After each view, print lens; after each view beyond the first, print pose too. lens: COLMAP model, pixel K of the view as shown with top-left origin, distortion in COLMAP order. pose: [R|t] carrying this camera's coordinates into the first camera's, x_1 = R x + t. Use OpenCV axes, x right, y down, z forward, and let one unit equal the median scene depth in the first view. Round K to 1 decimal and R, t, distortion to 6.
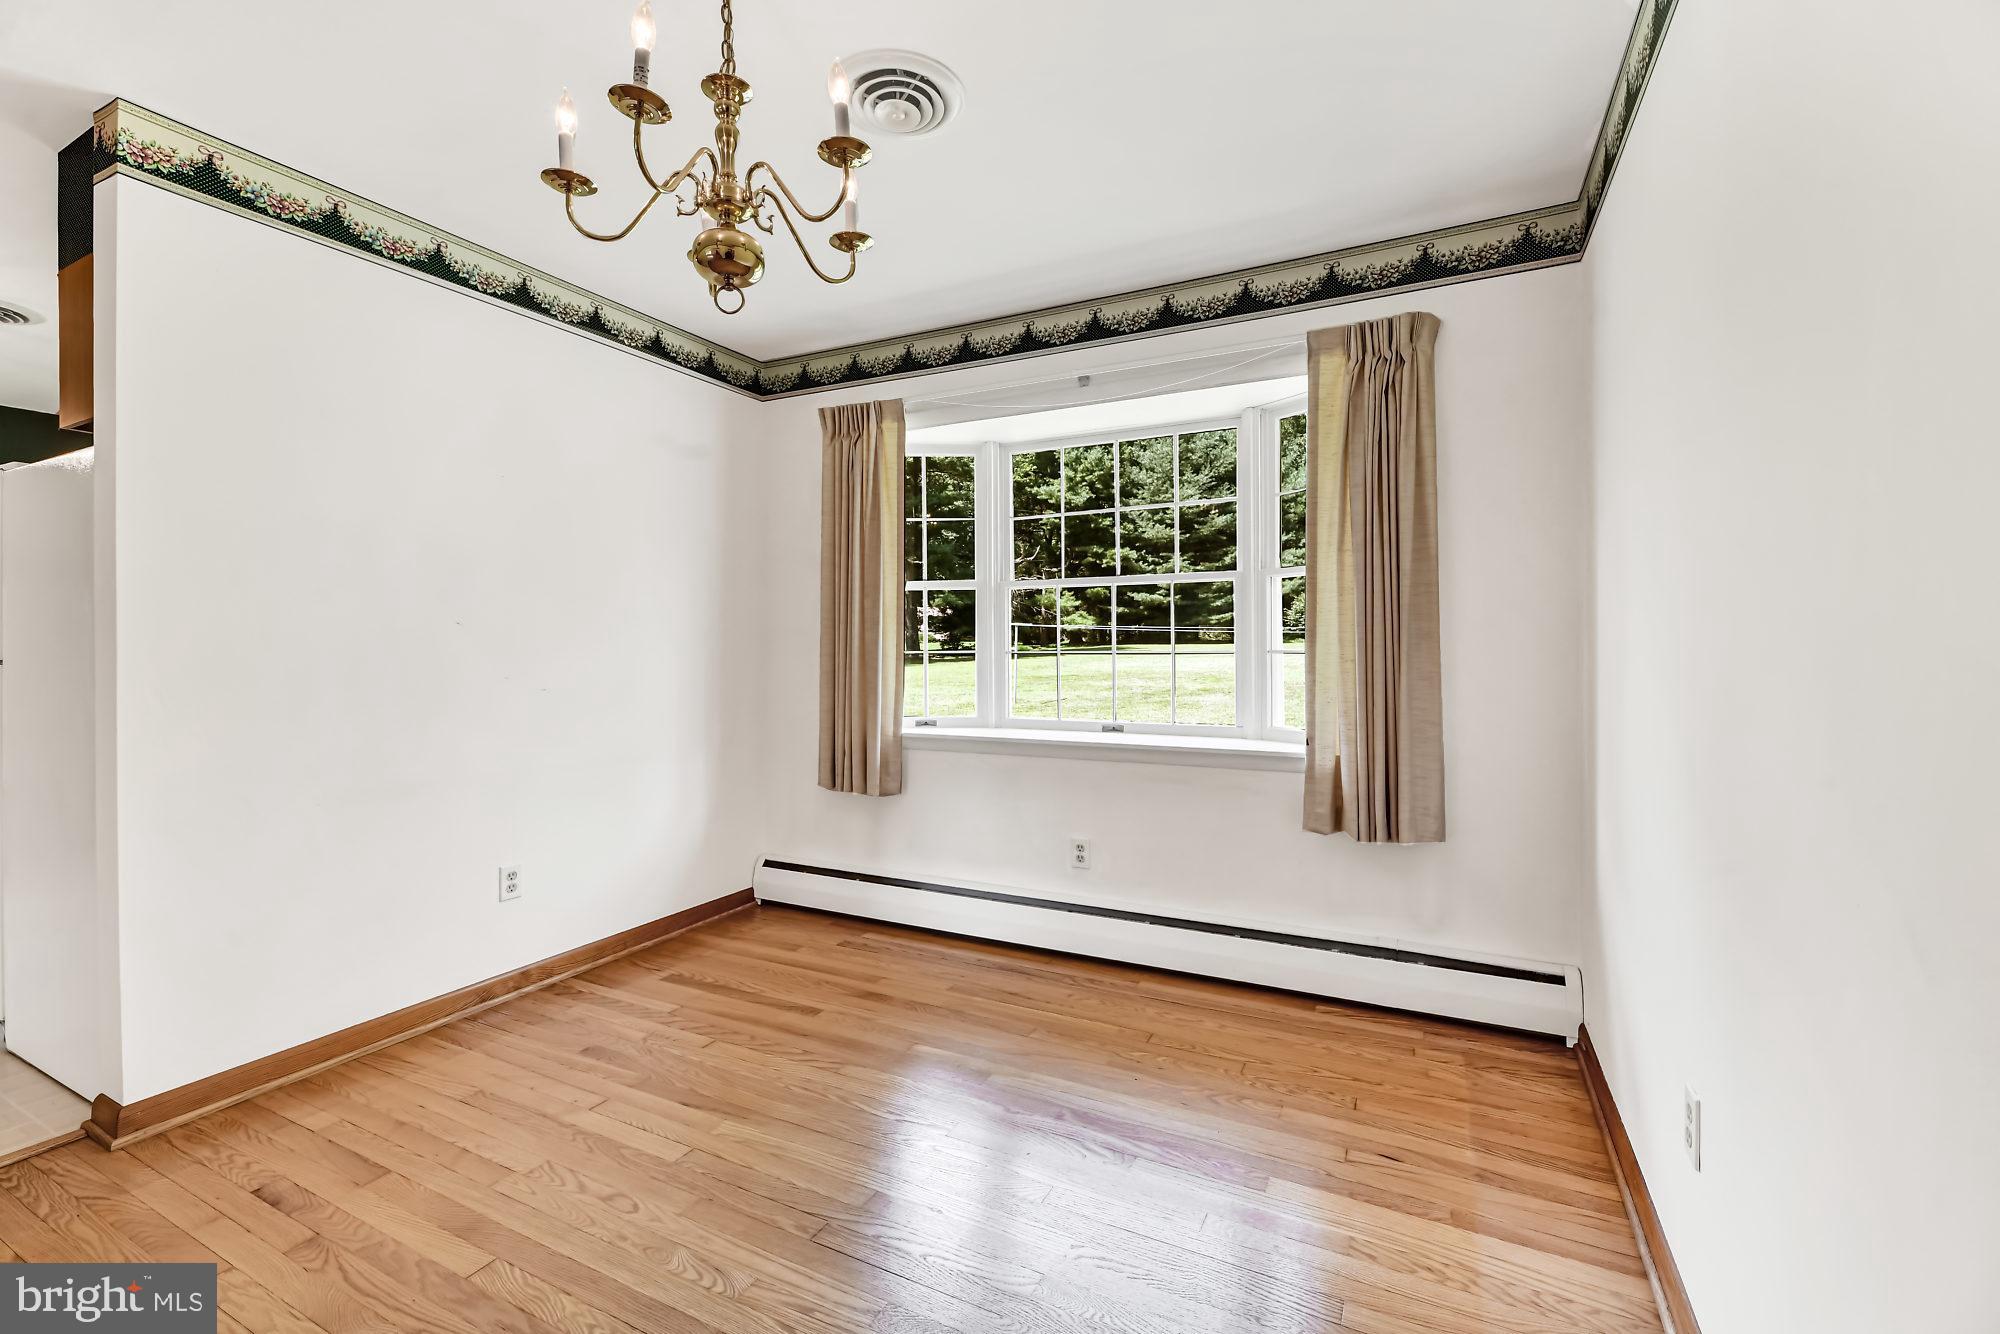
lens RADIAL K [[867.1, 0, 990.8], [0, 867.1, 656.8], [0, 0, 1]] dist [0.004678, 0.000071]
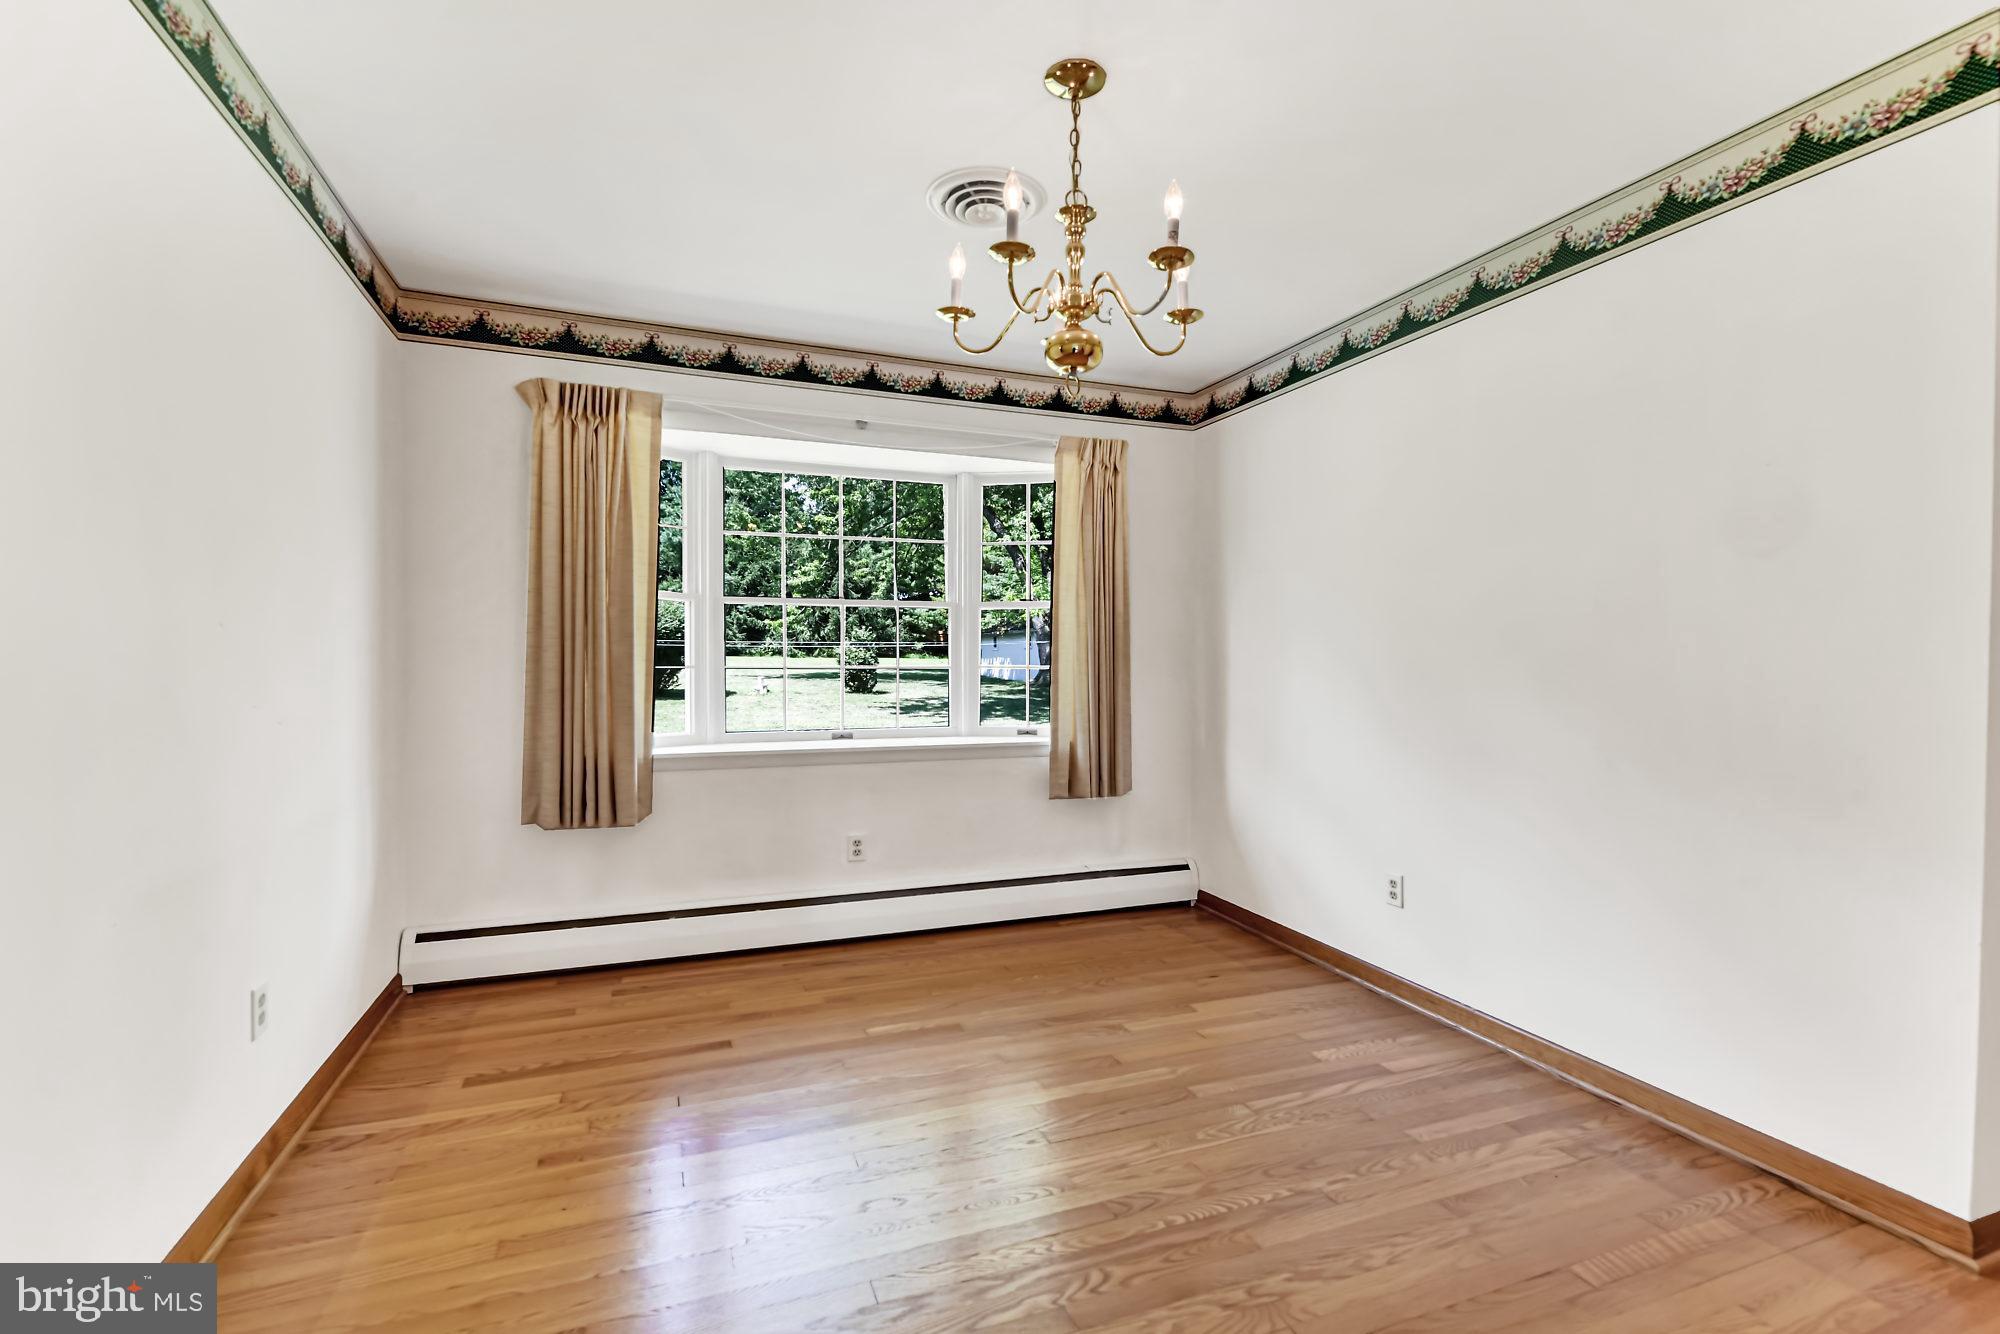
lens RADIAL K [[875.1, 0, 993.4], [0, 875.1, 678.7], [0, 0, 1]] dist [0.000345, -0.000448]
pose [[0.675993, -0.010519, 0.736833, -0.614688], [0.000877, 0.999909, 0.013471, -0.006227], [-0.736907, -0.008460, 0.675941, 0.113903]]
